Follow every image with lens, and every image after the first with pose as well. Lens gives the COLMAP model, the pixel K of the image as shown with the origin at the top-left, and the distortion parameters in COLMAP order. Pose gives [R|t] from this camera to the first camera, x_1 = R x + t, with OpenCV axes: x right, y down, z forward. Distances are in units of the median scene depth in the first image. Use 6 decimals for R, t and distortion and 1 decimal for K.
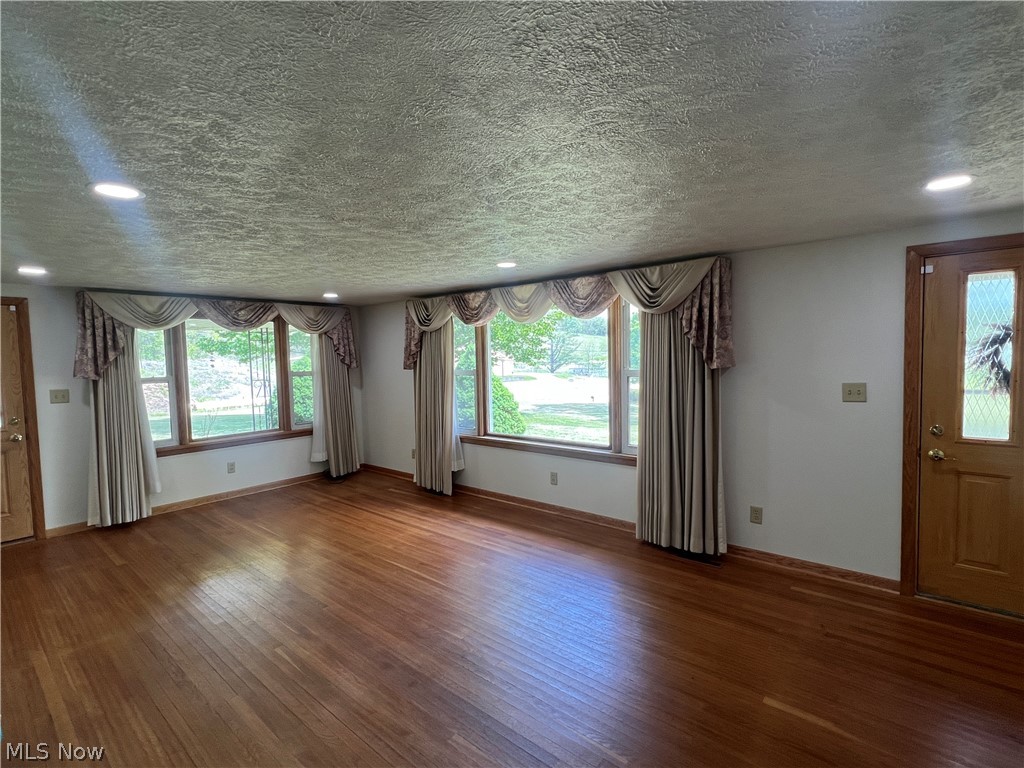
lens RADIAL K [[489.9, 0, 508.4], [0, 489.9, 384.9], [0, 0, 1]] dist [-0.000433, 0.000578]
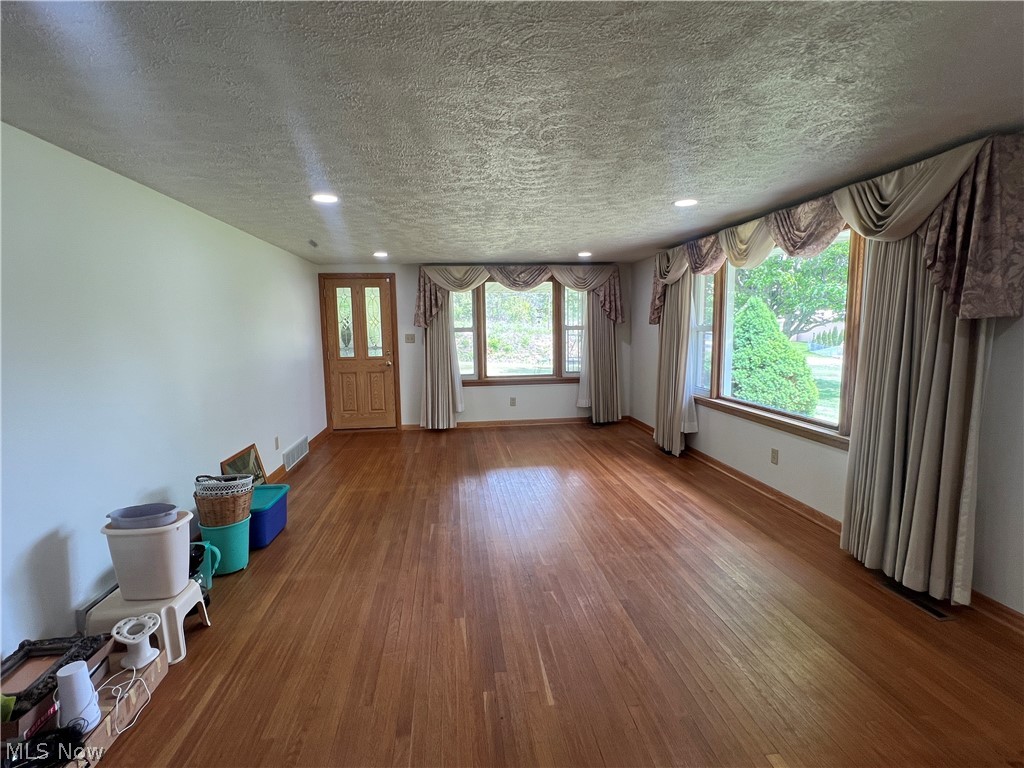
lens RADIAL K [[489.9, 0, 510.8], [0, 489.9, 385.6], [0, 0, 1]] dist [-0.000433, 0.000578]
pose [[0.736014, 0.094243, -0.670375, 0.323248], [-0.041201, 0.994663, 0.094597, 0.012058], [0.675712, -0.042004, 0.735968, 0.096041]]
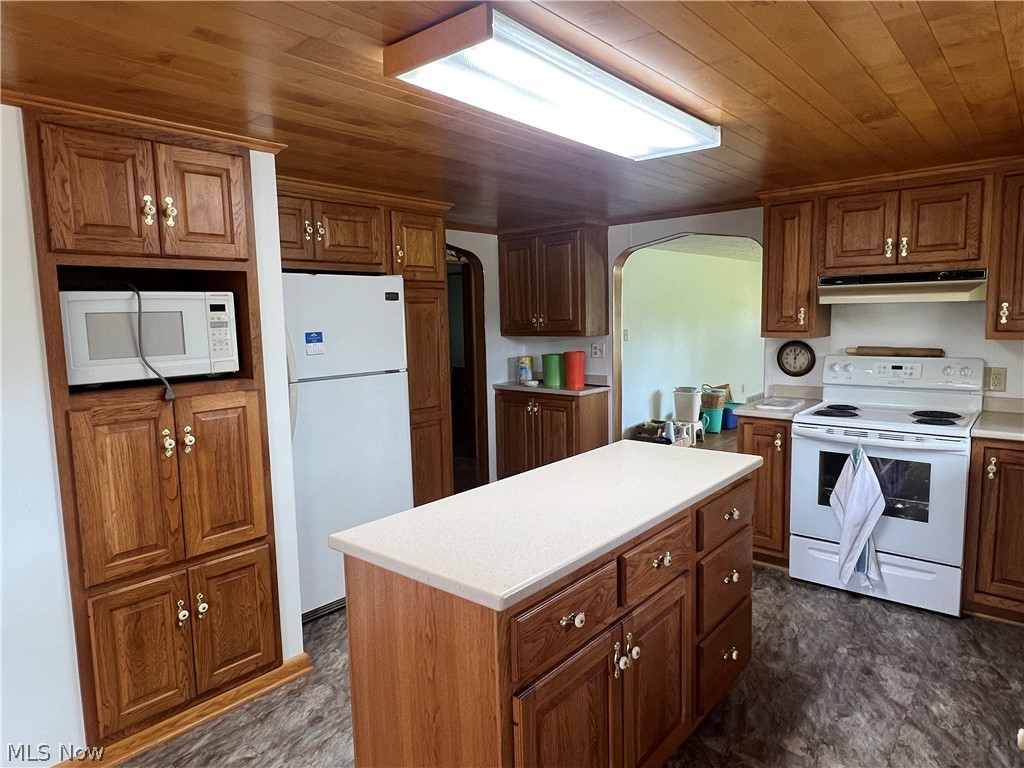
lens RADIAL K [[629.8, 0, 505.8], [0, 629.8, 380.4], [0, 0, 1]] dist [0.003328, -0.004011]
pose [[-0.017103, 0.130326, -0.991324, 1.362562], [-0.037975, 0.990669, 0.130895, -0.018078], [0.999132, 0.039884, -0.011994, -0.245832]]
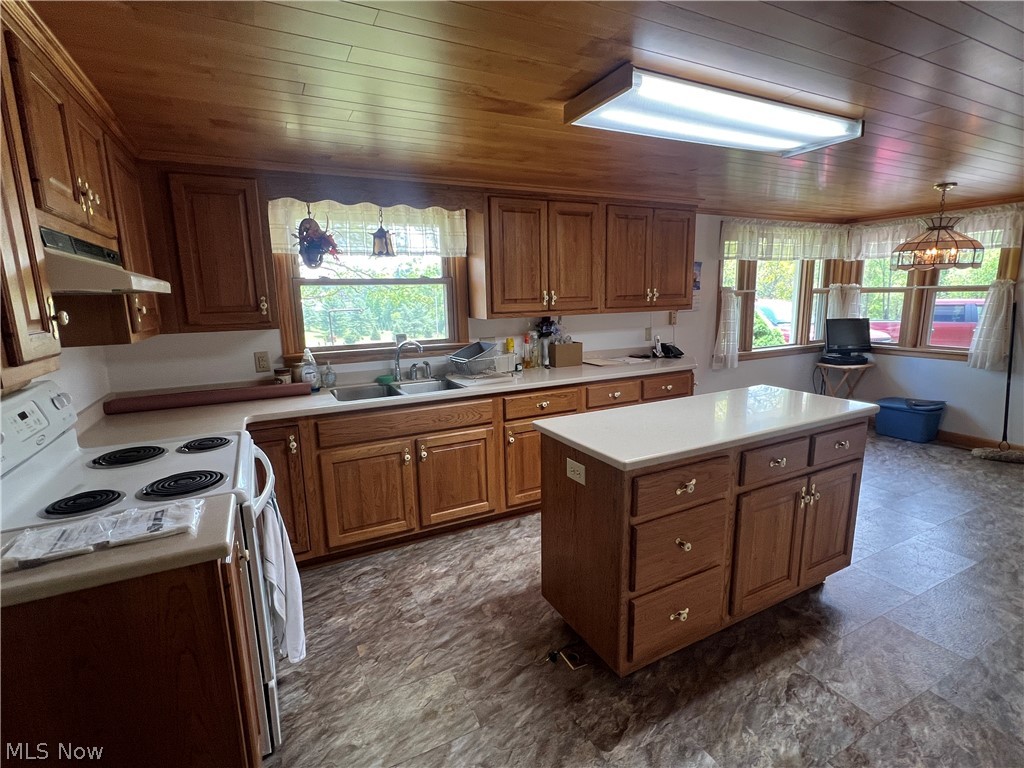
lens RADIAL K [[489.9, 0, 509.6], [0, 489.9, 383.8], [0, 0, 1]] dist [-0.000433, 0.000578]
pose [[0.390524, -0.150959, 0.908131, 0.400801], [0.068562, 0.988493, 0.134834, 0.007311], [-0.918036, 0.009607, 0.396380, -0.198915]]
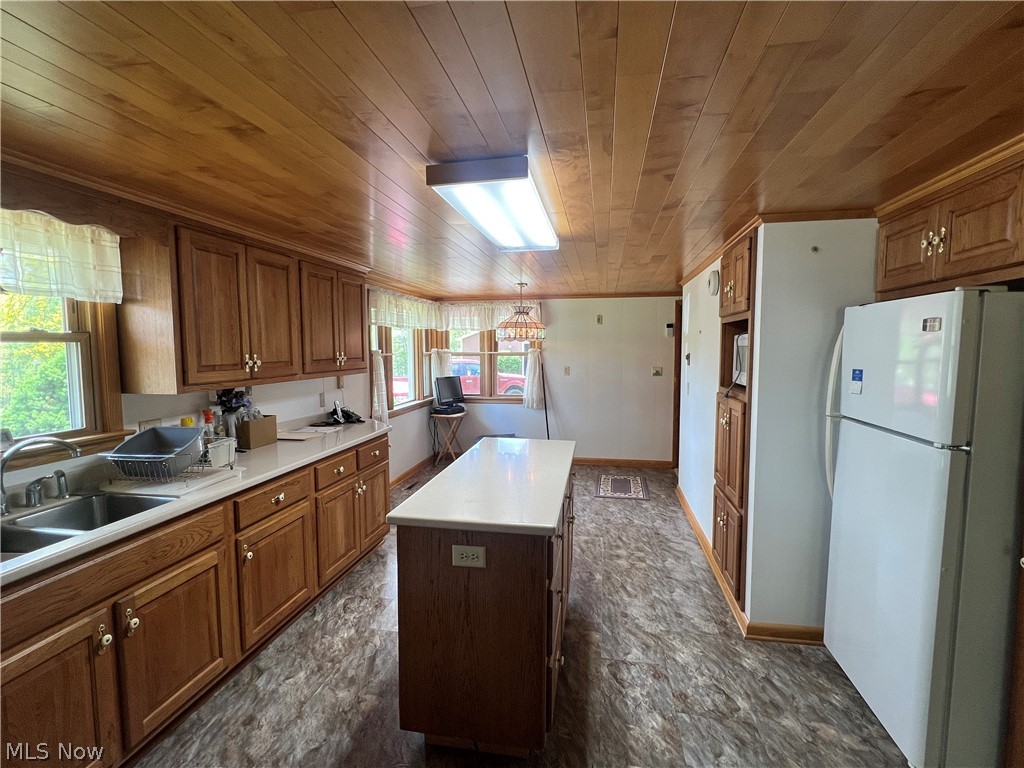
lens RADIAL K [[489.9, 0, 507.7], [0, 489.9, 383.8], [0, 0, 1]] dist [-0.000433, 0.000578]
pose [[-0.486898, -0.040770, 0.872507, 0.450855], [0.067600, 0.994155, 0.084179, -0.021945], [-0.870839, 0.099968, -0.481296, 0.062479]]
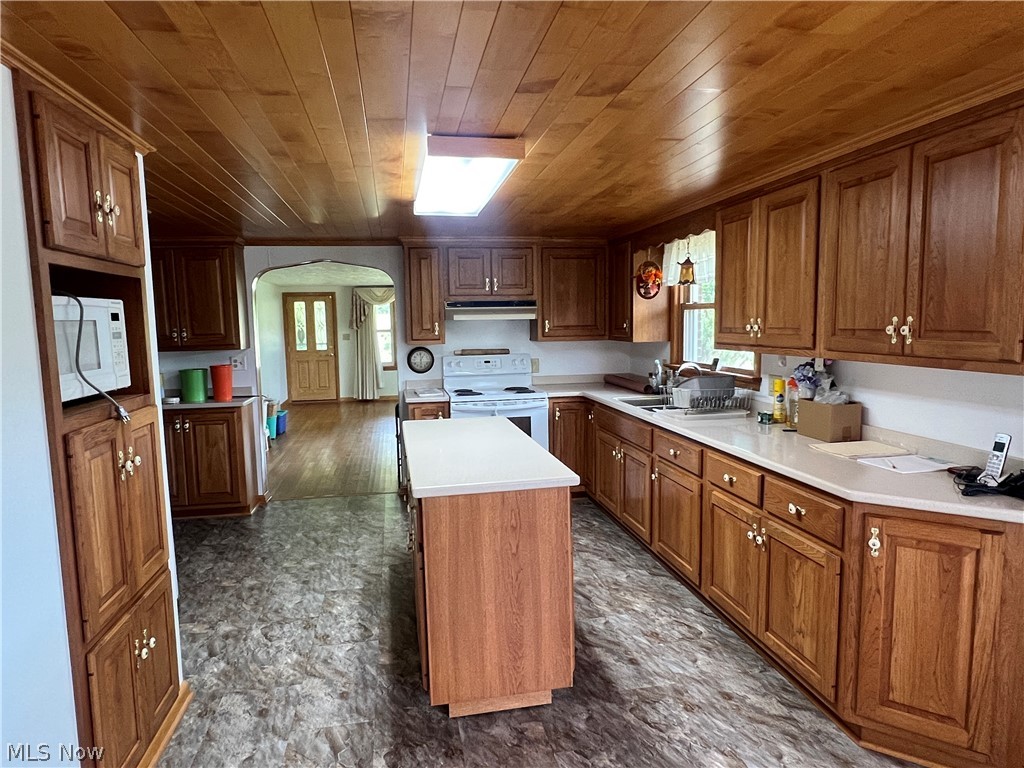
lens RADIAL K [[629.8, 0, 506.5], [0, 629.8, 387.8], [0, 0, 1]] dist [0.003328, -0.004011]
pose [[0.770152, 0.078445, -0.633018, 1.369698], [-0.038094, 0.996294, 0.077116, 0.005425], [0.636722, -0.035277, 0.770286, -0.679006]]
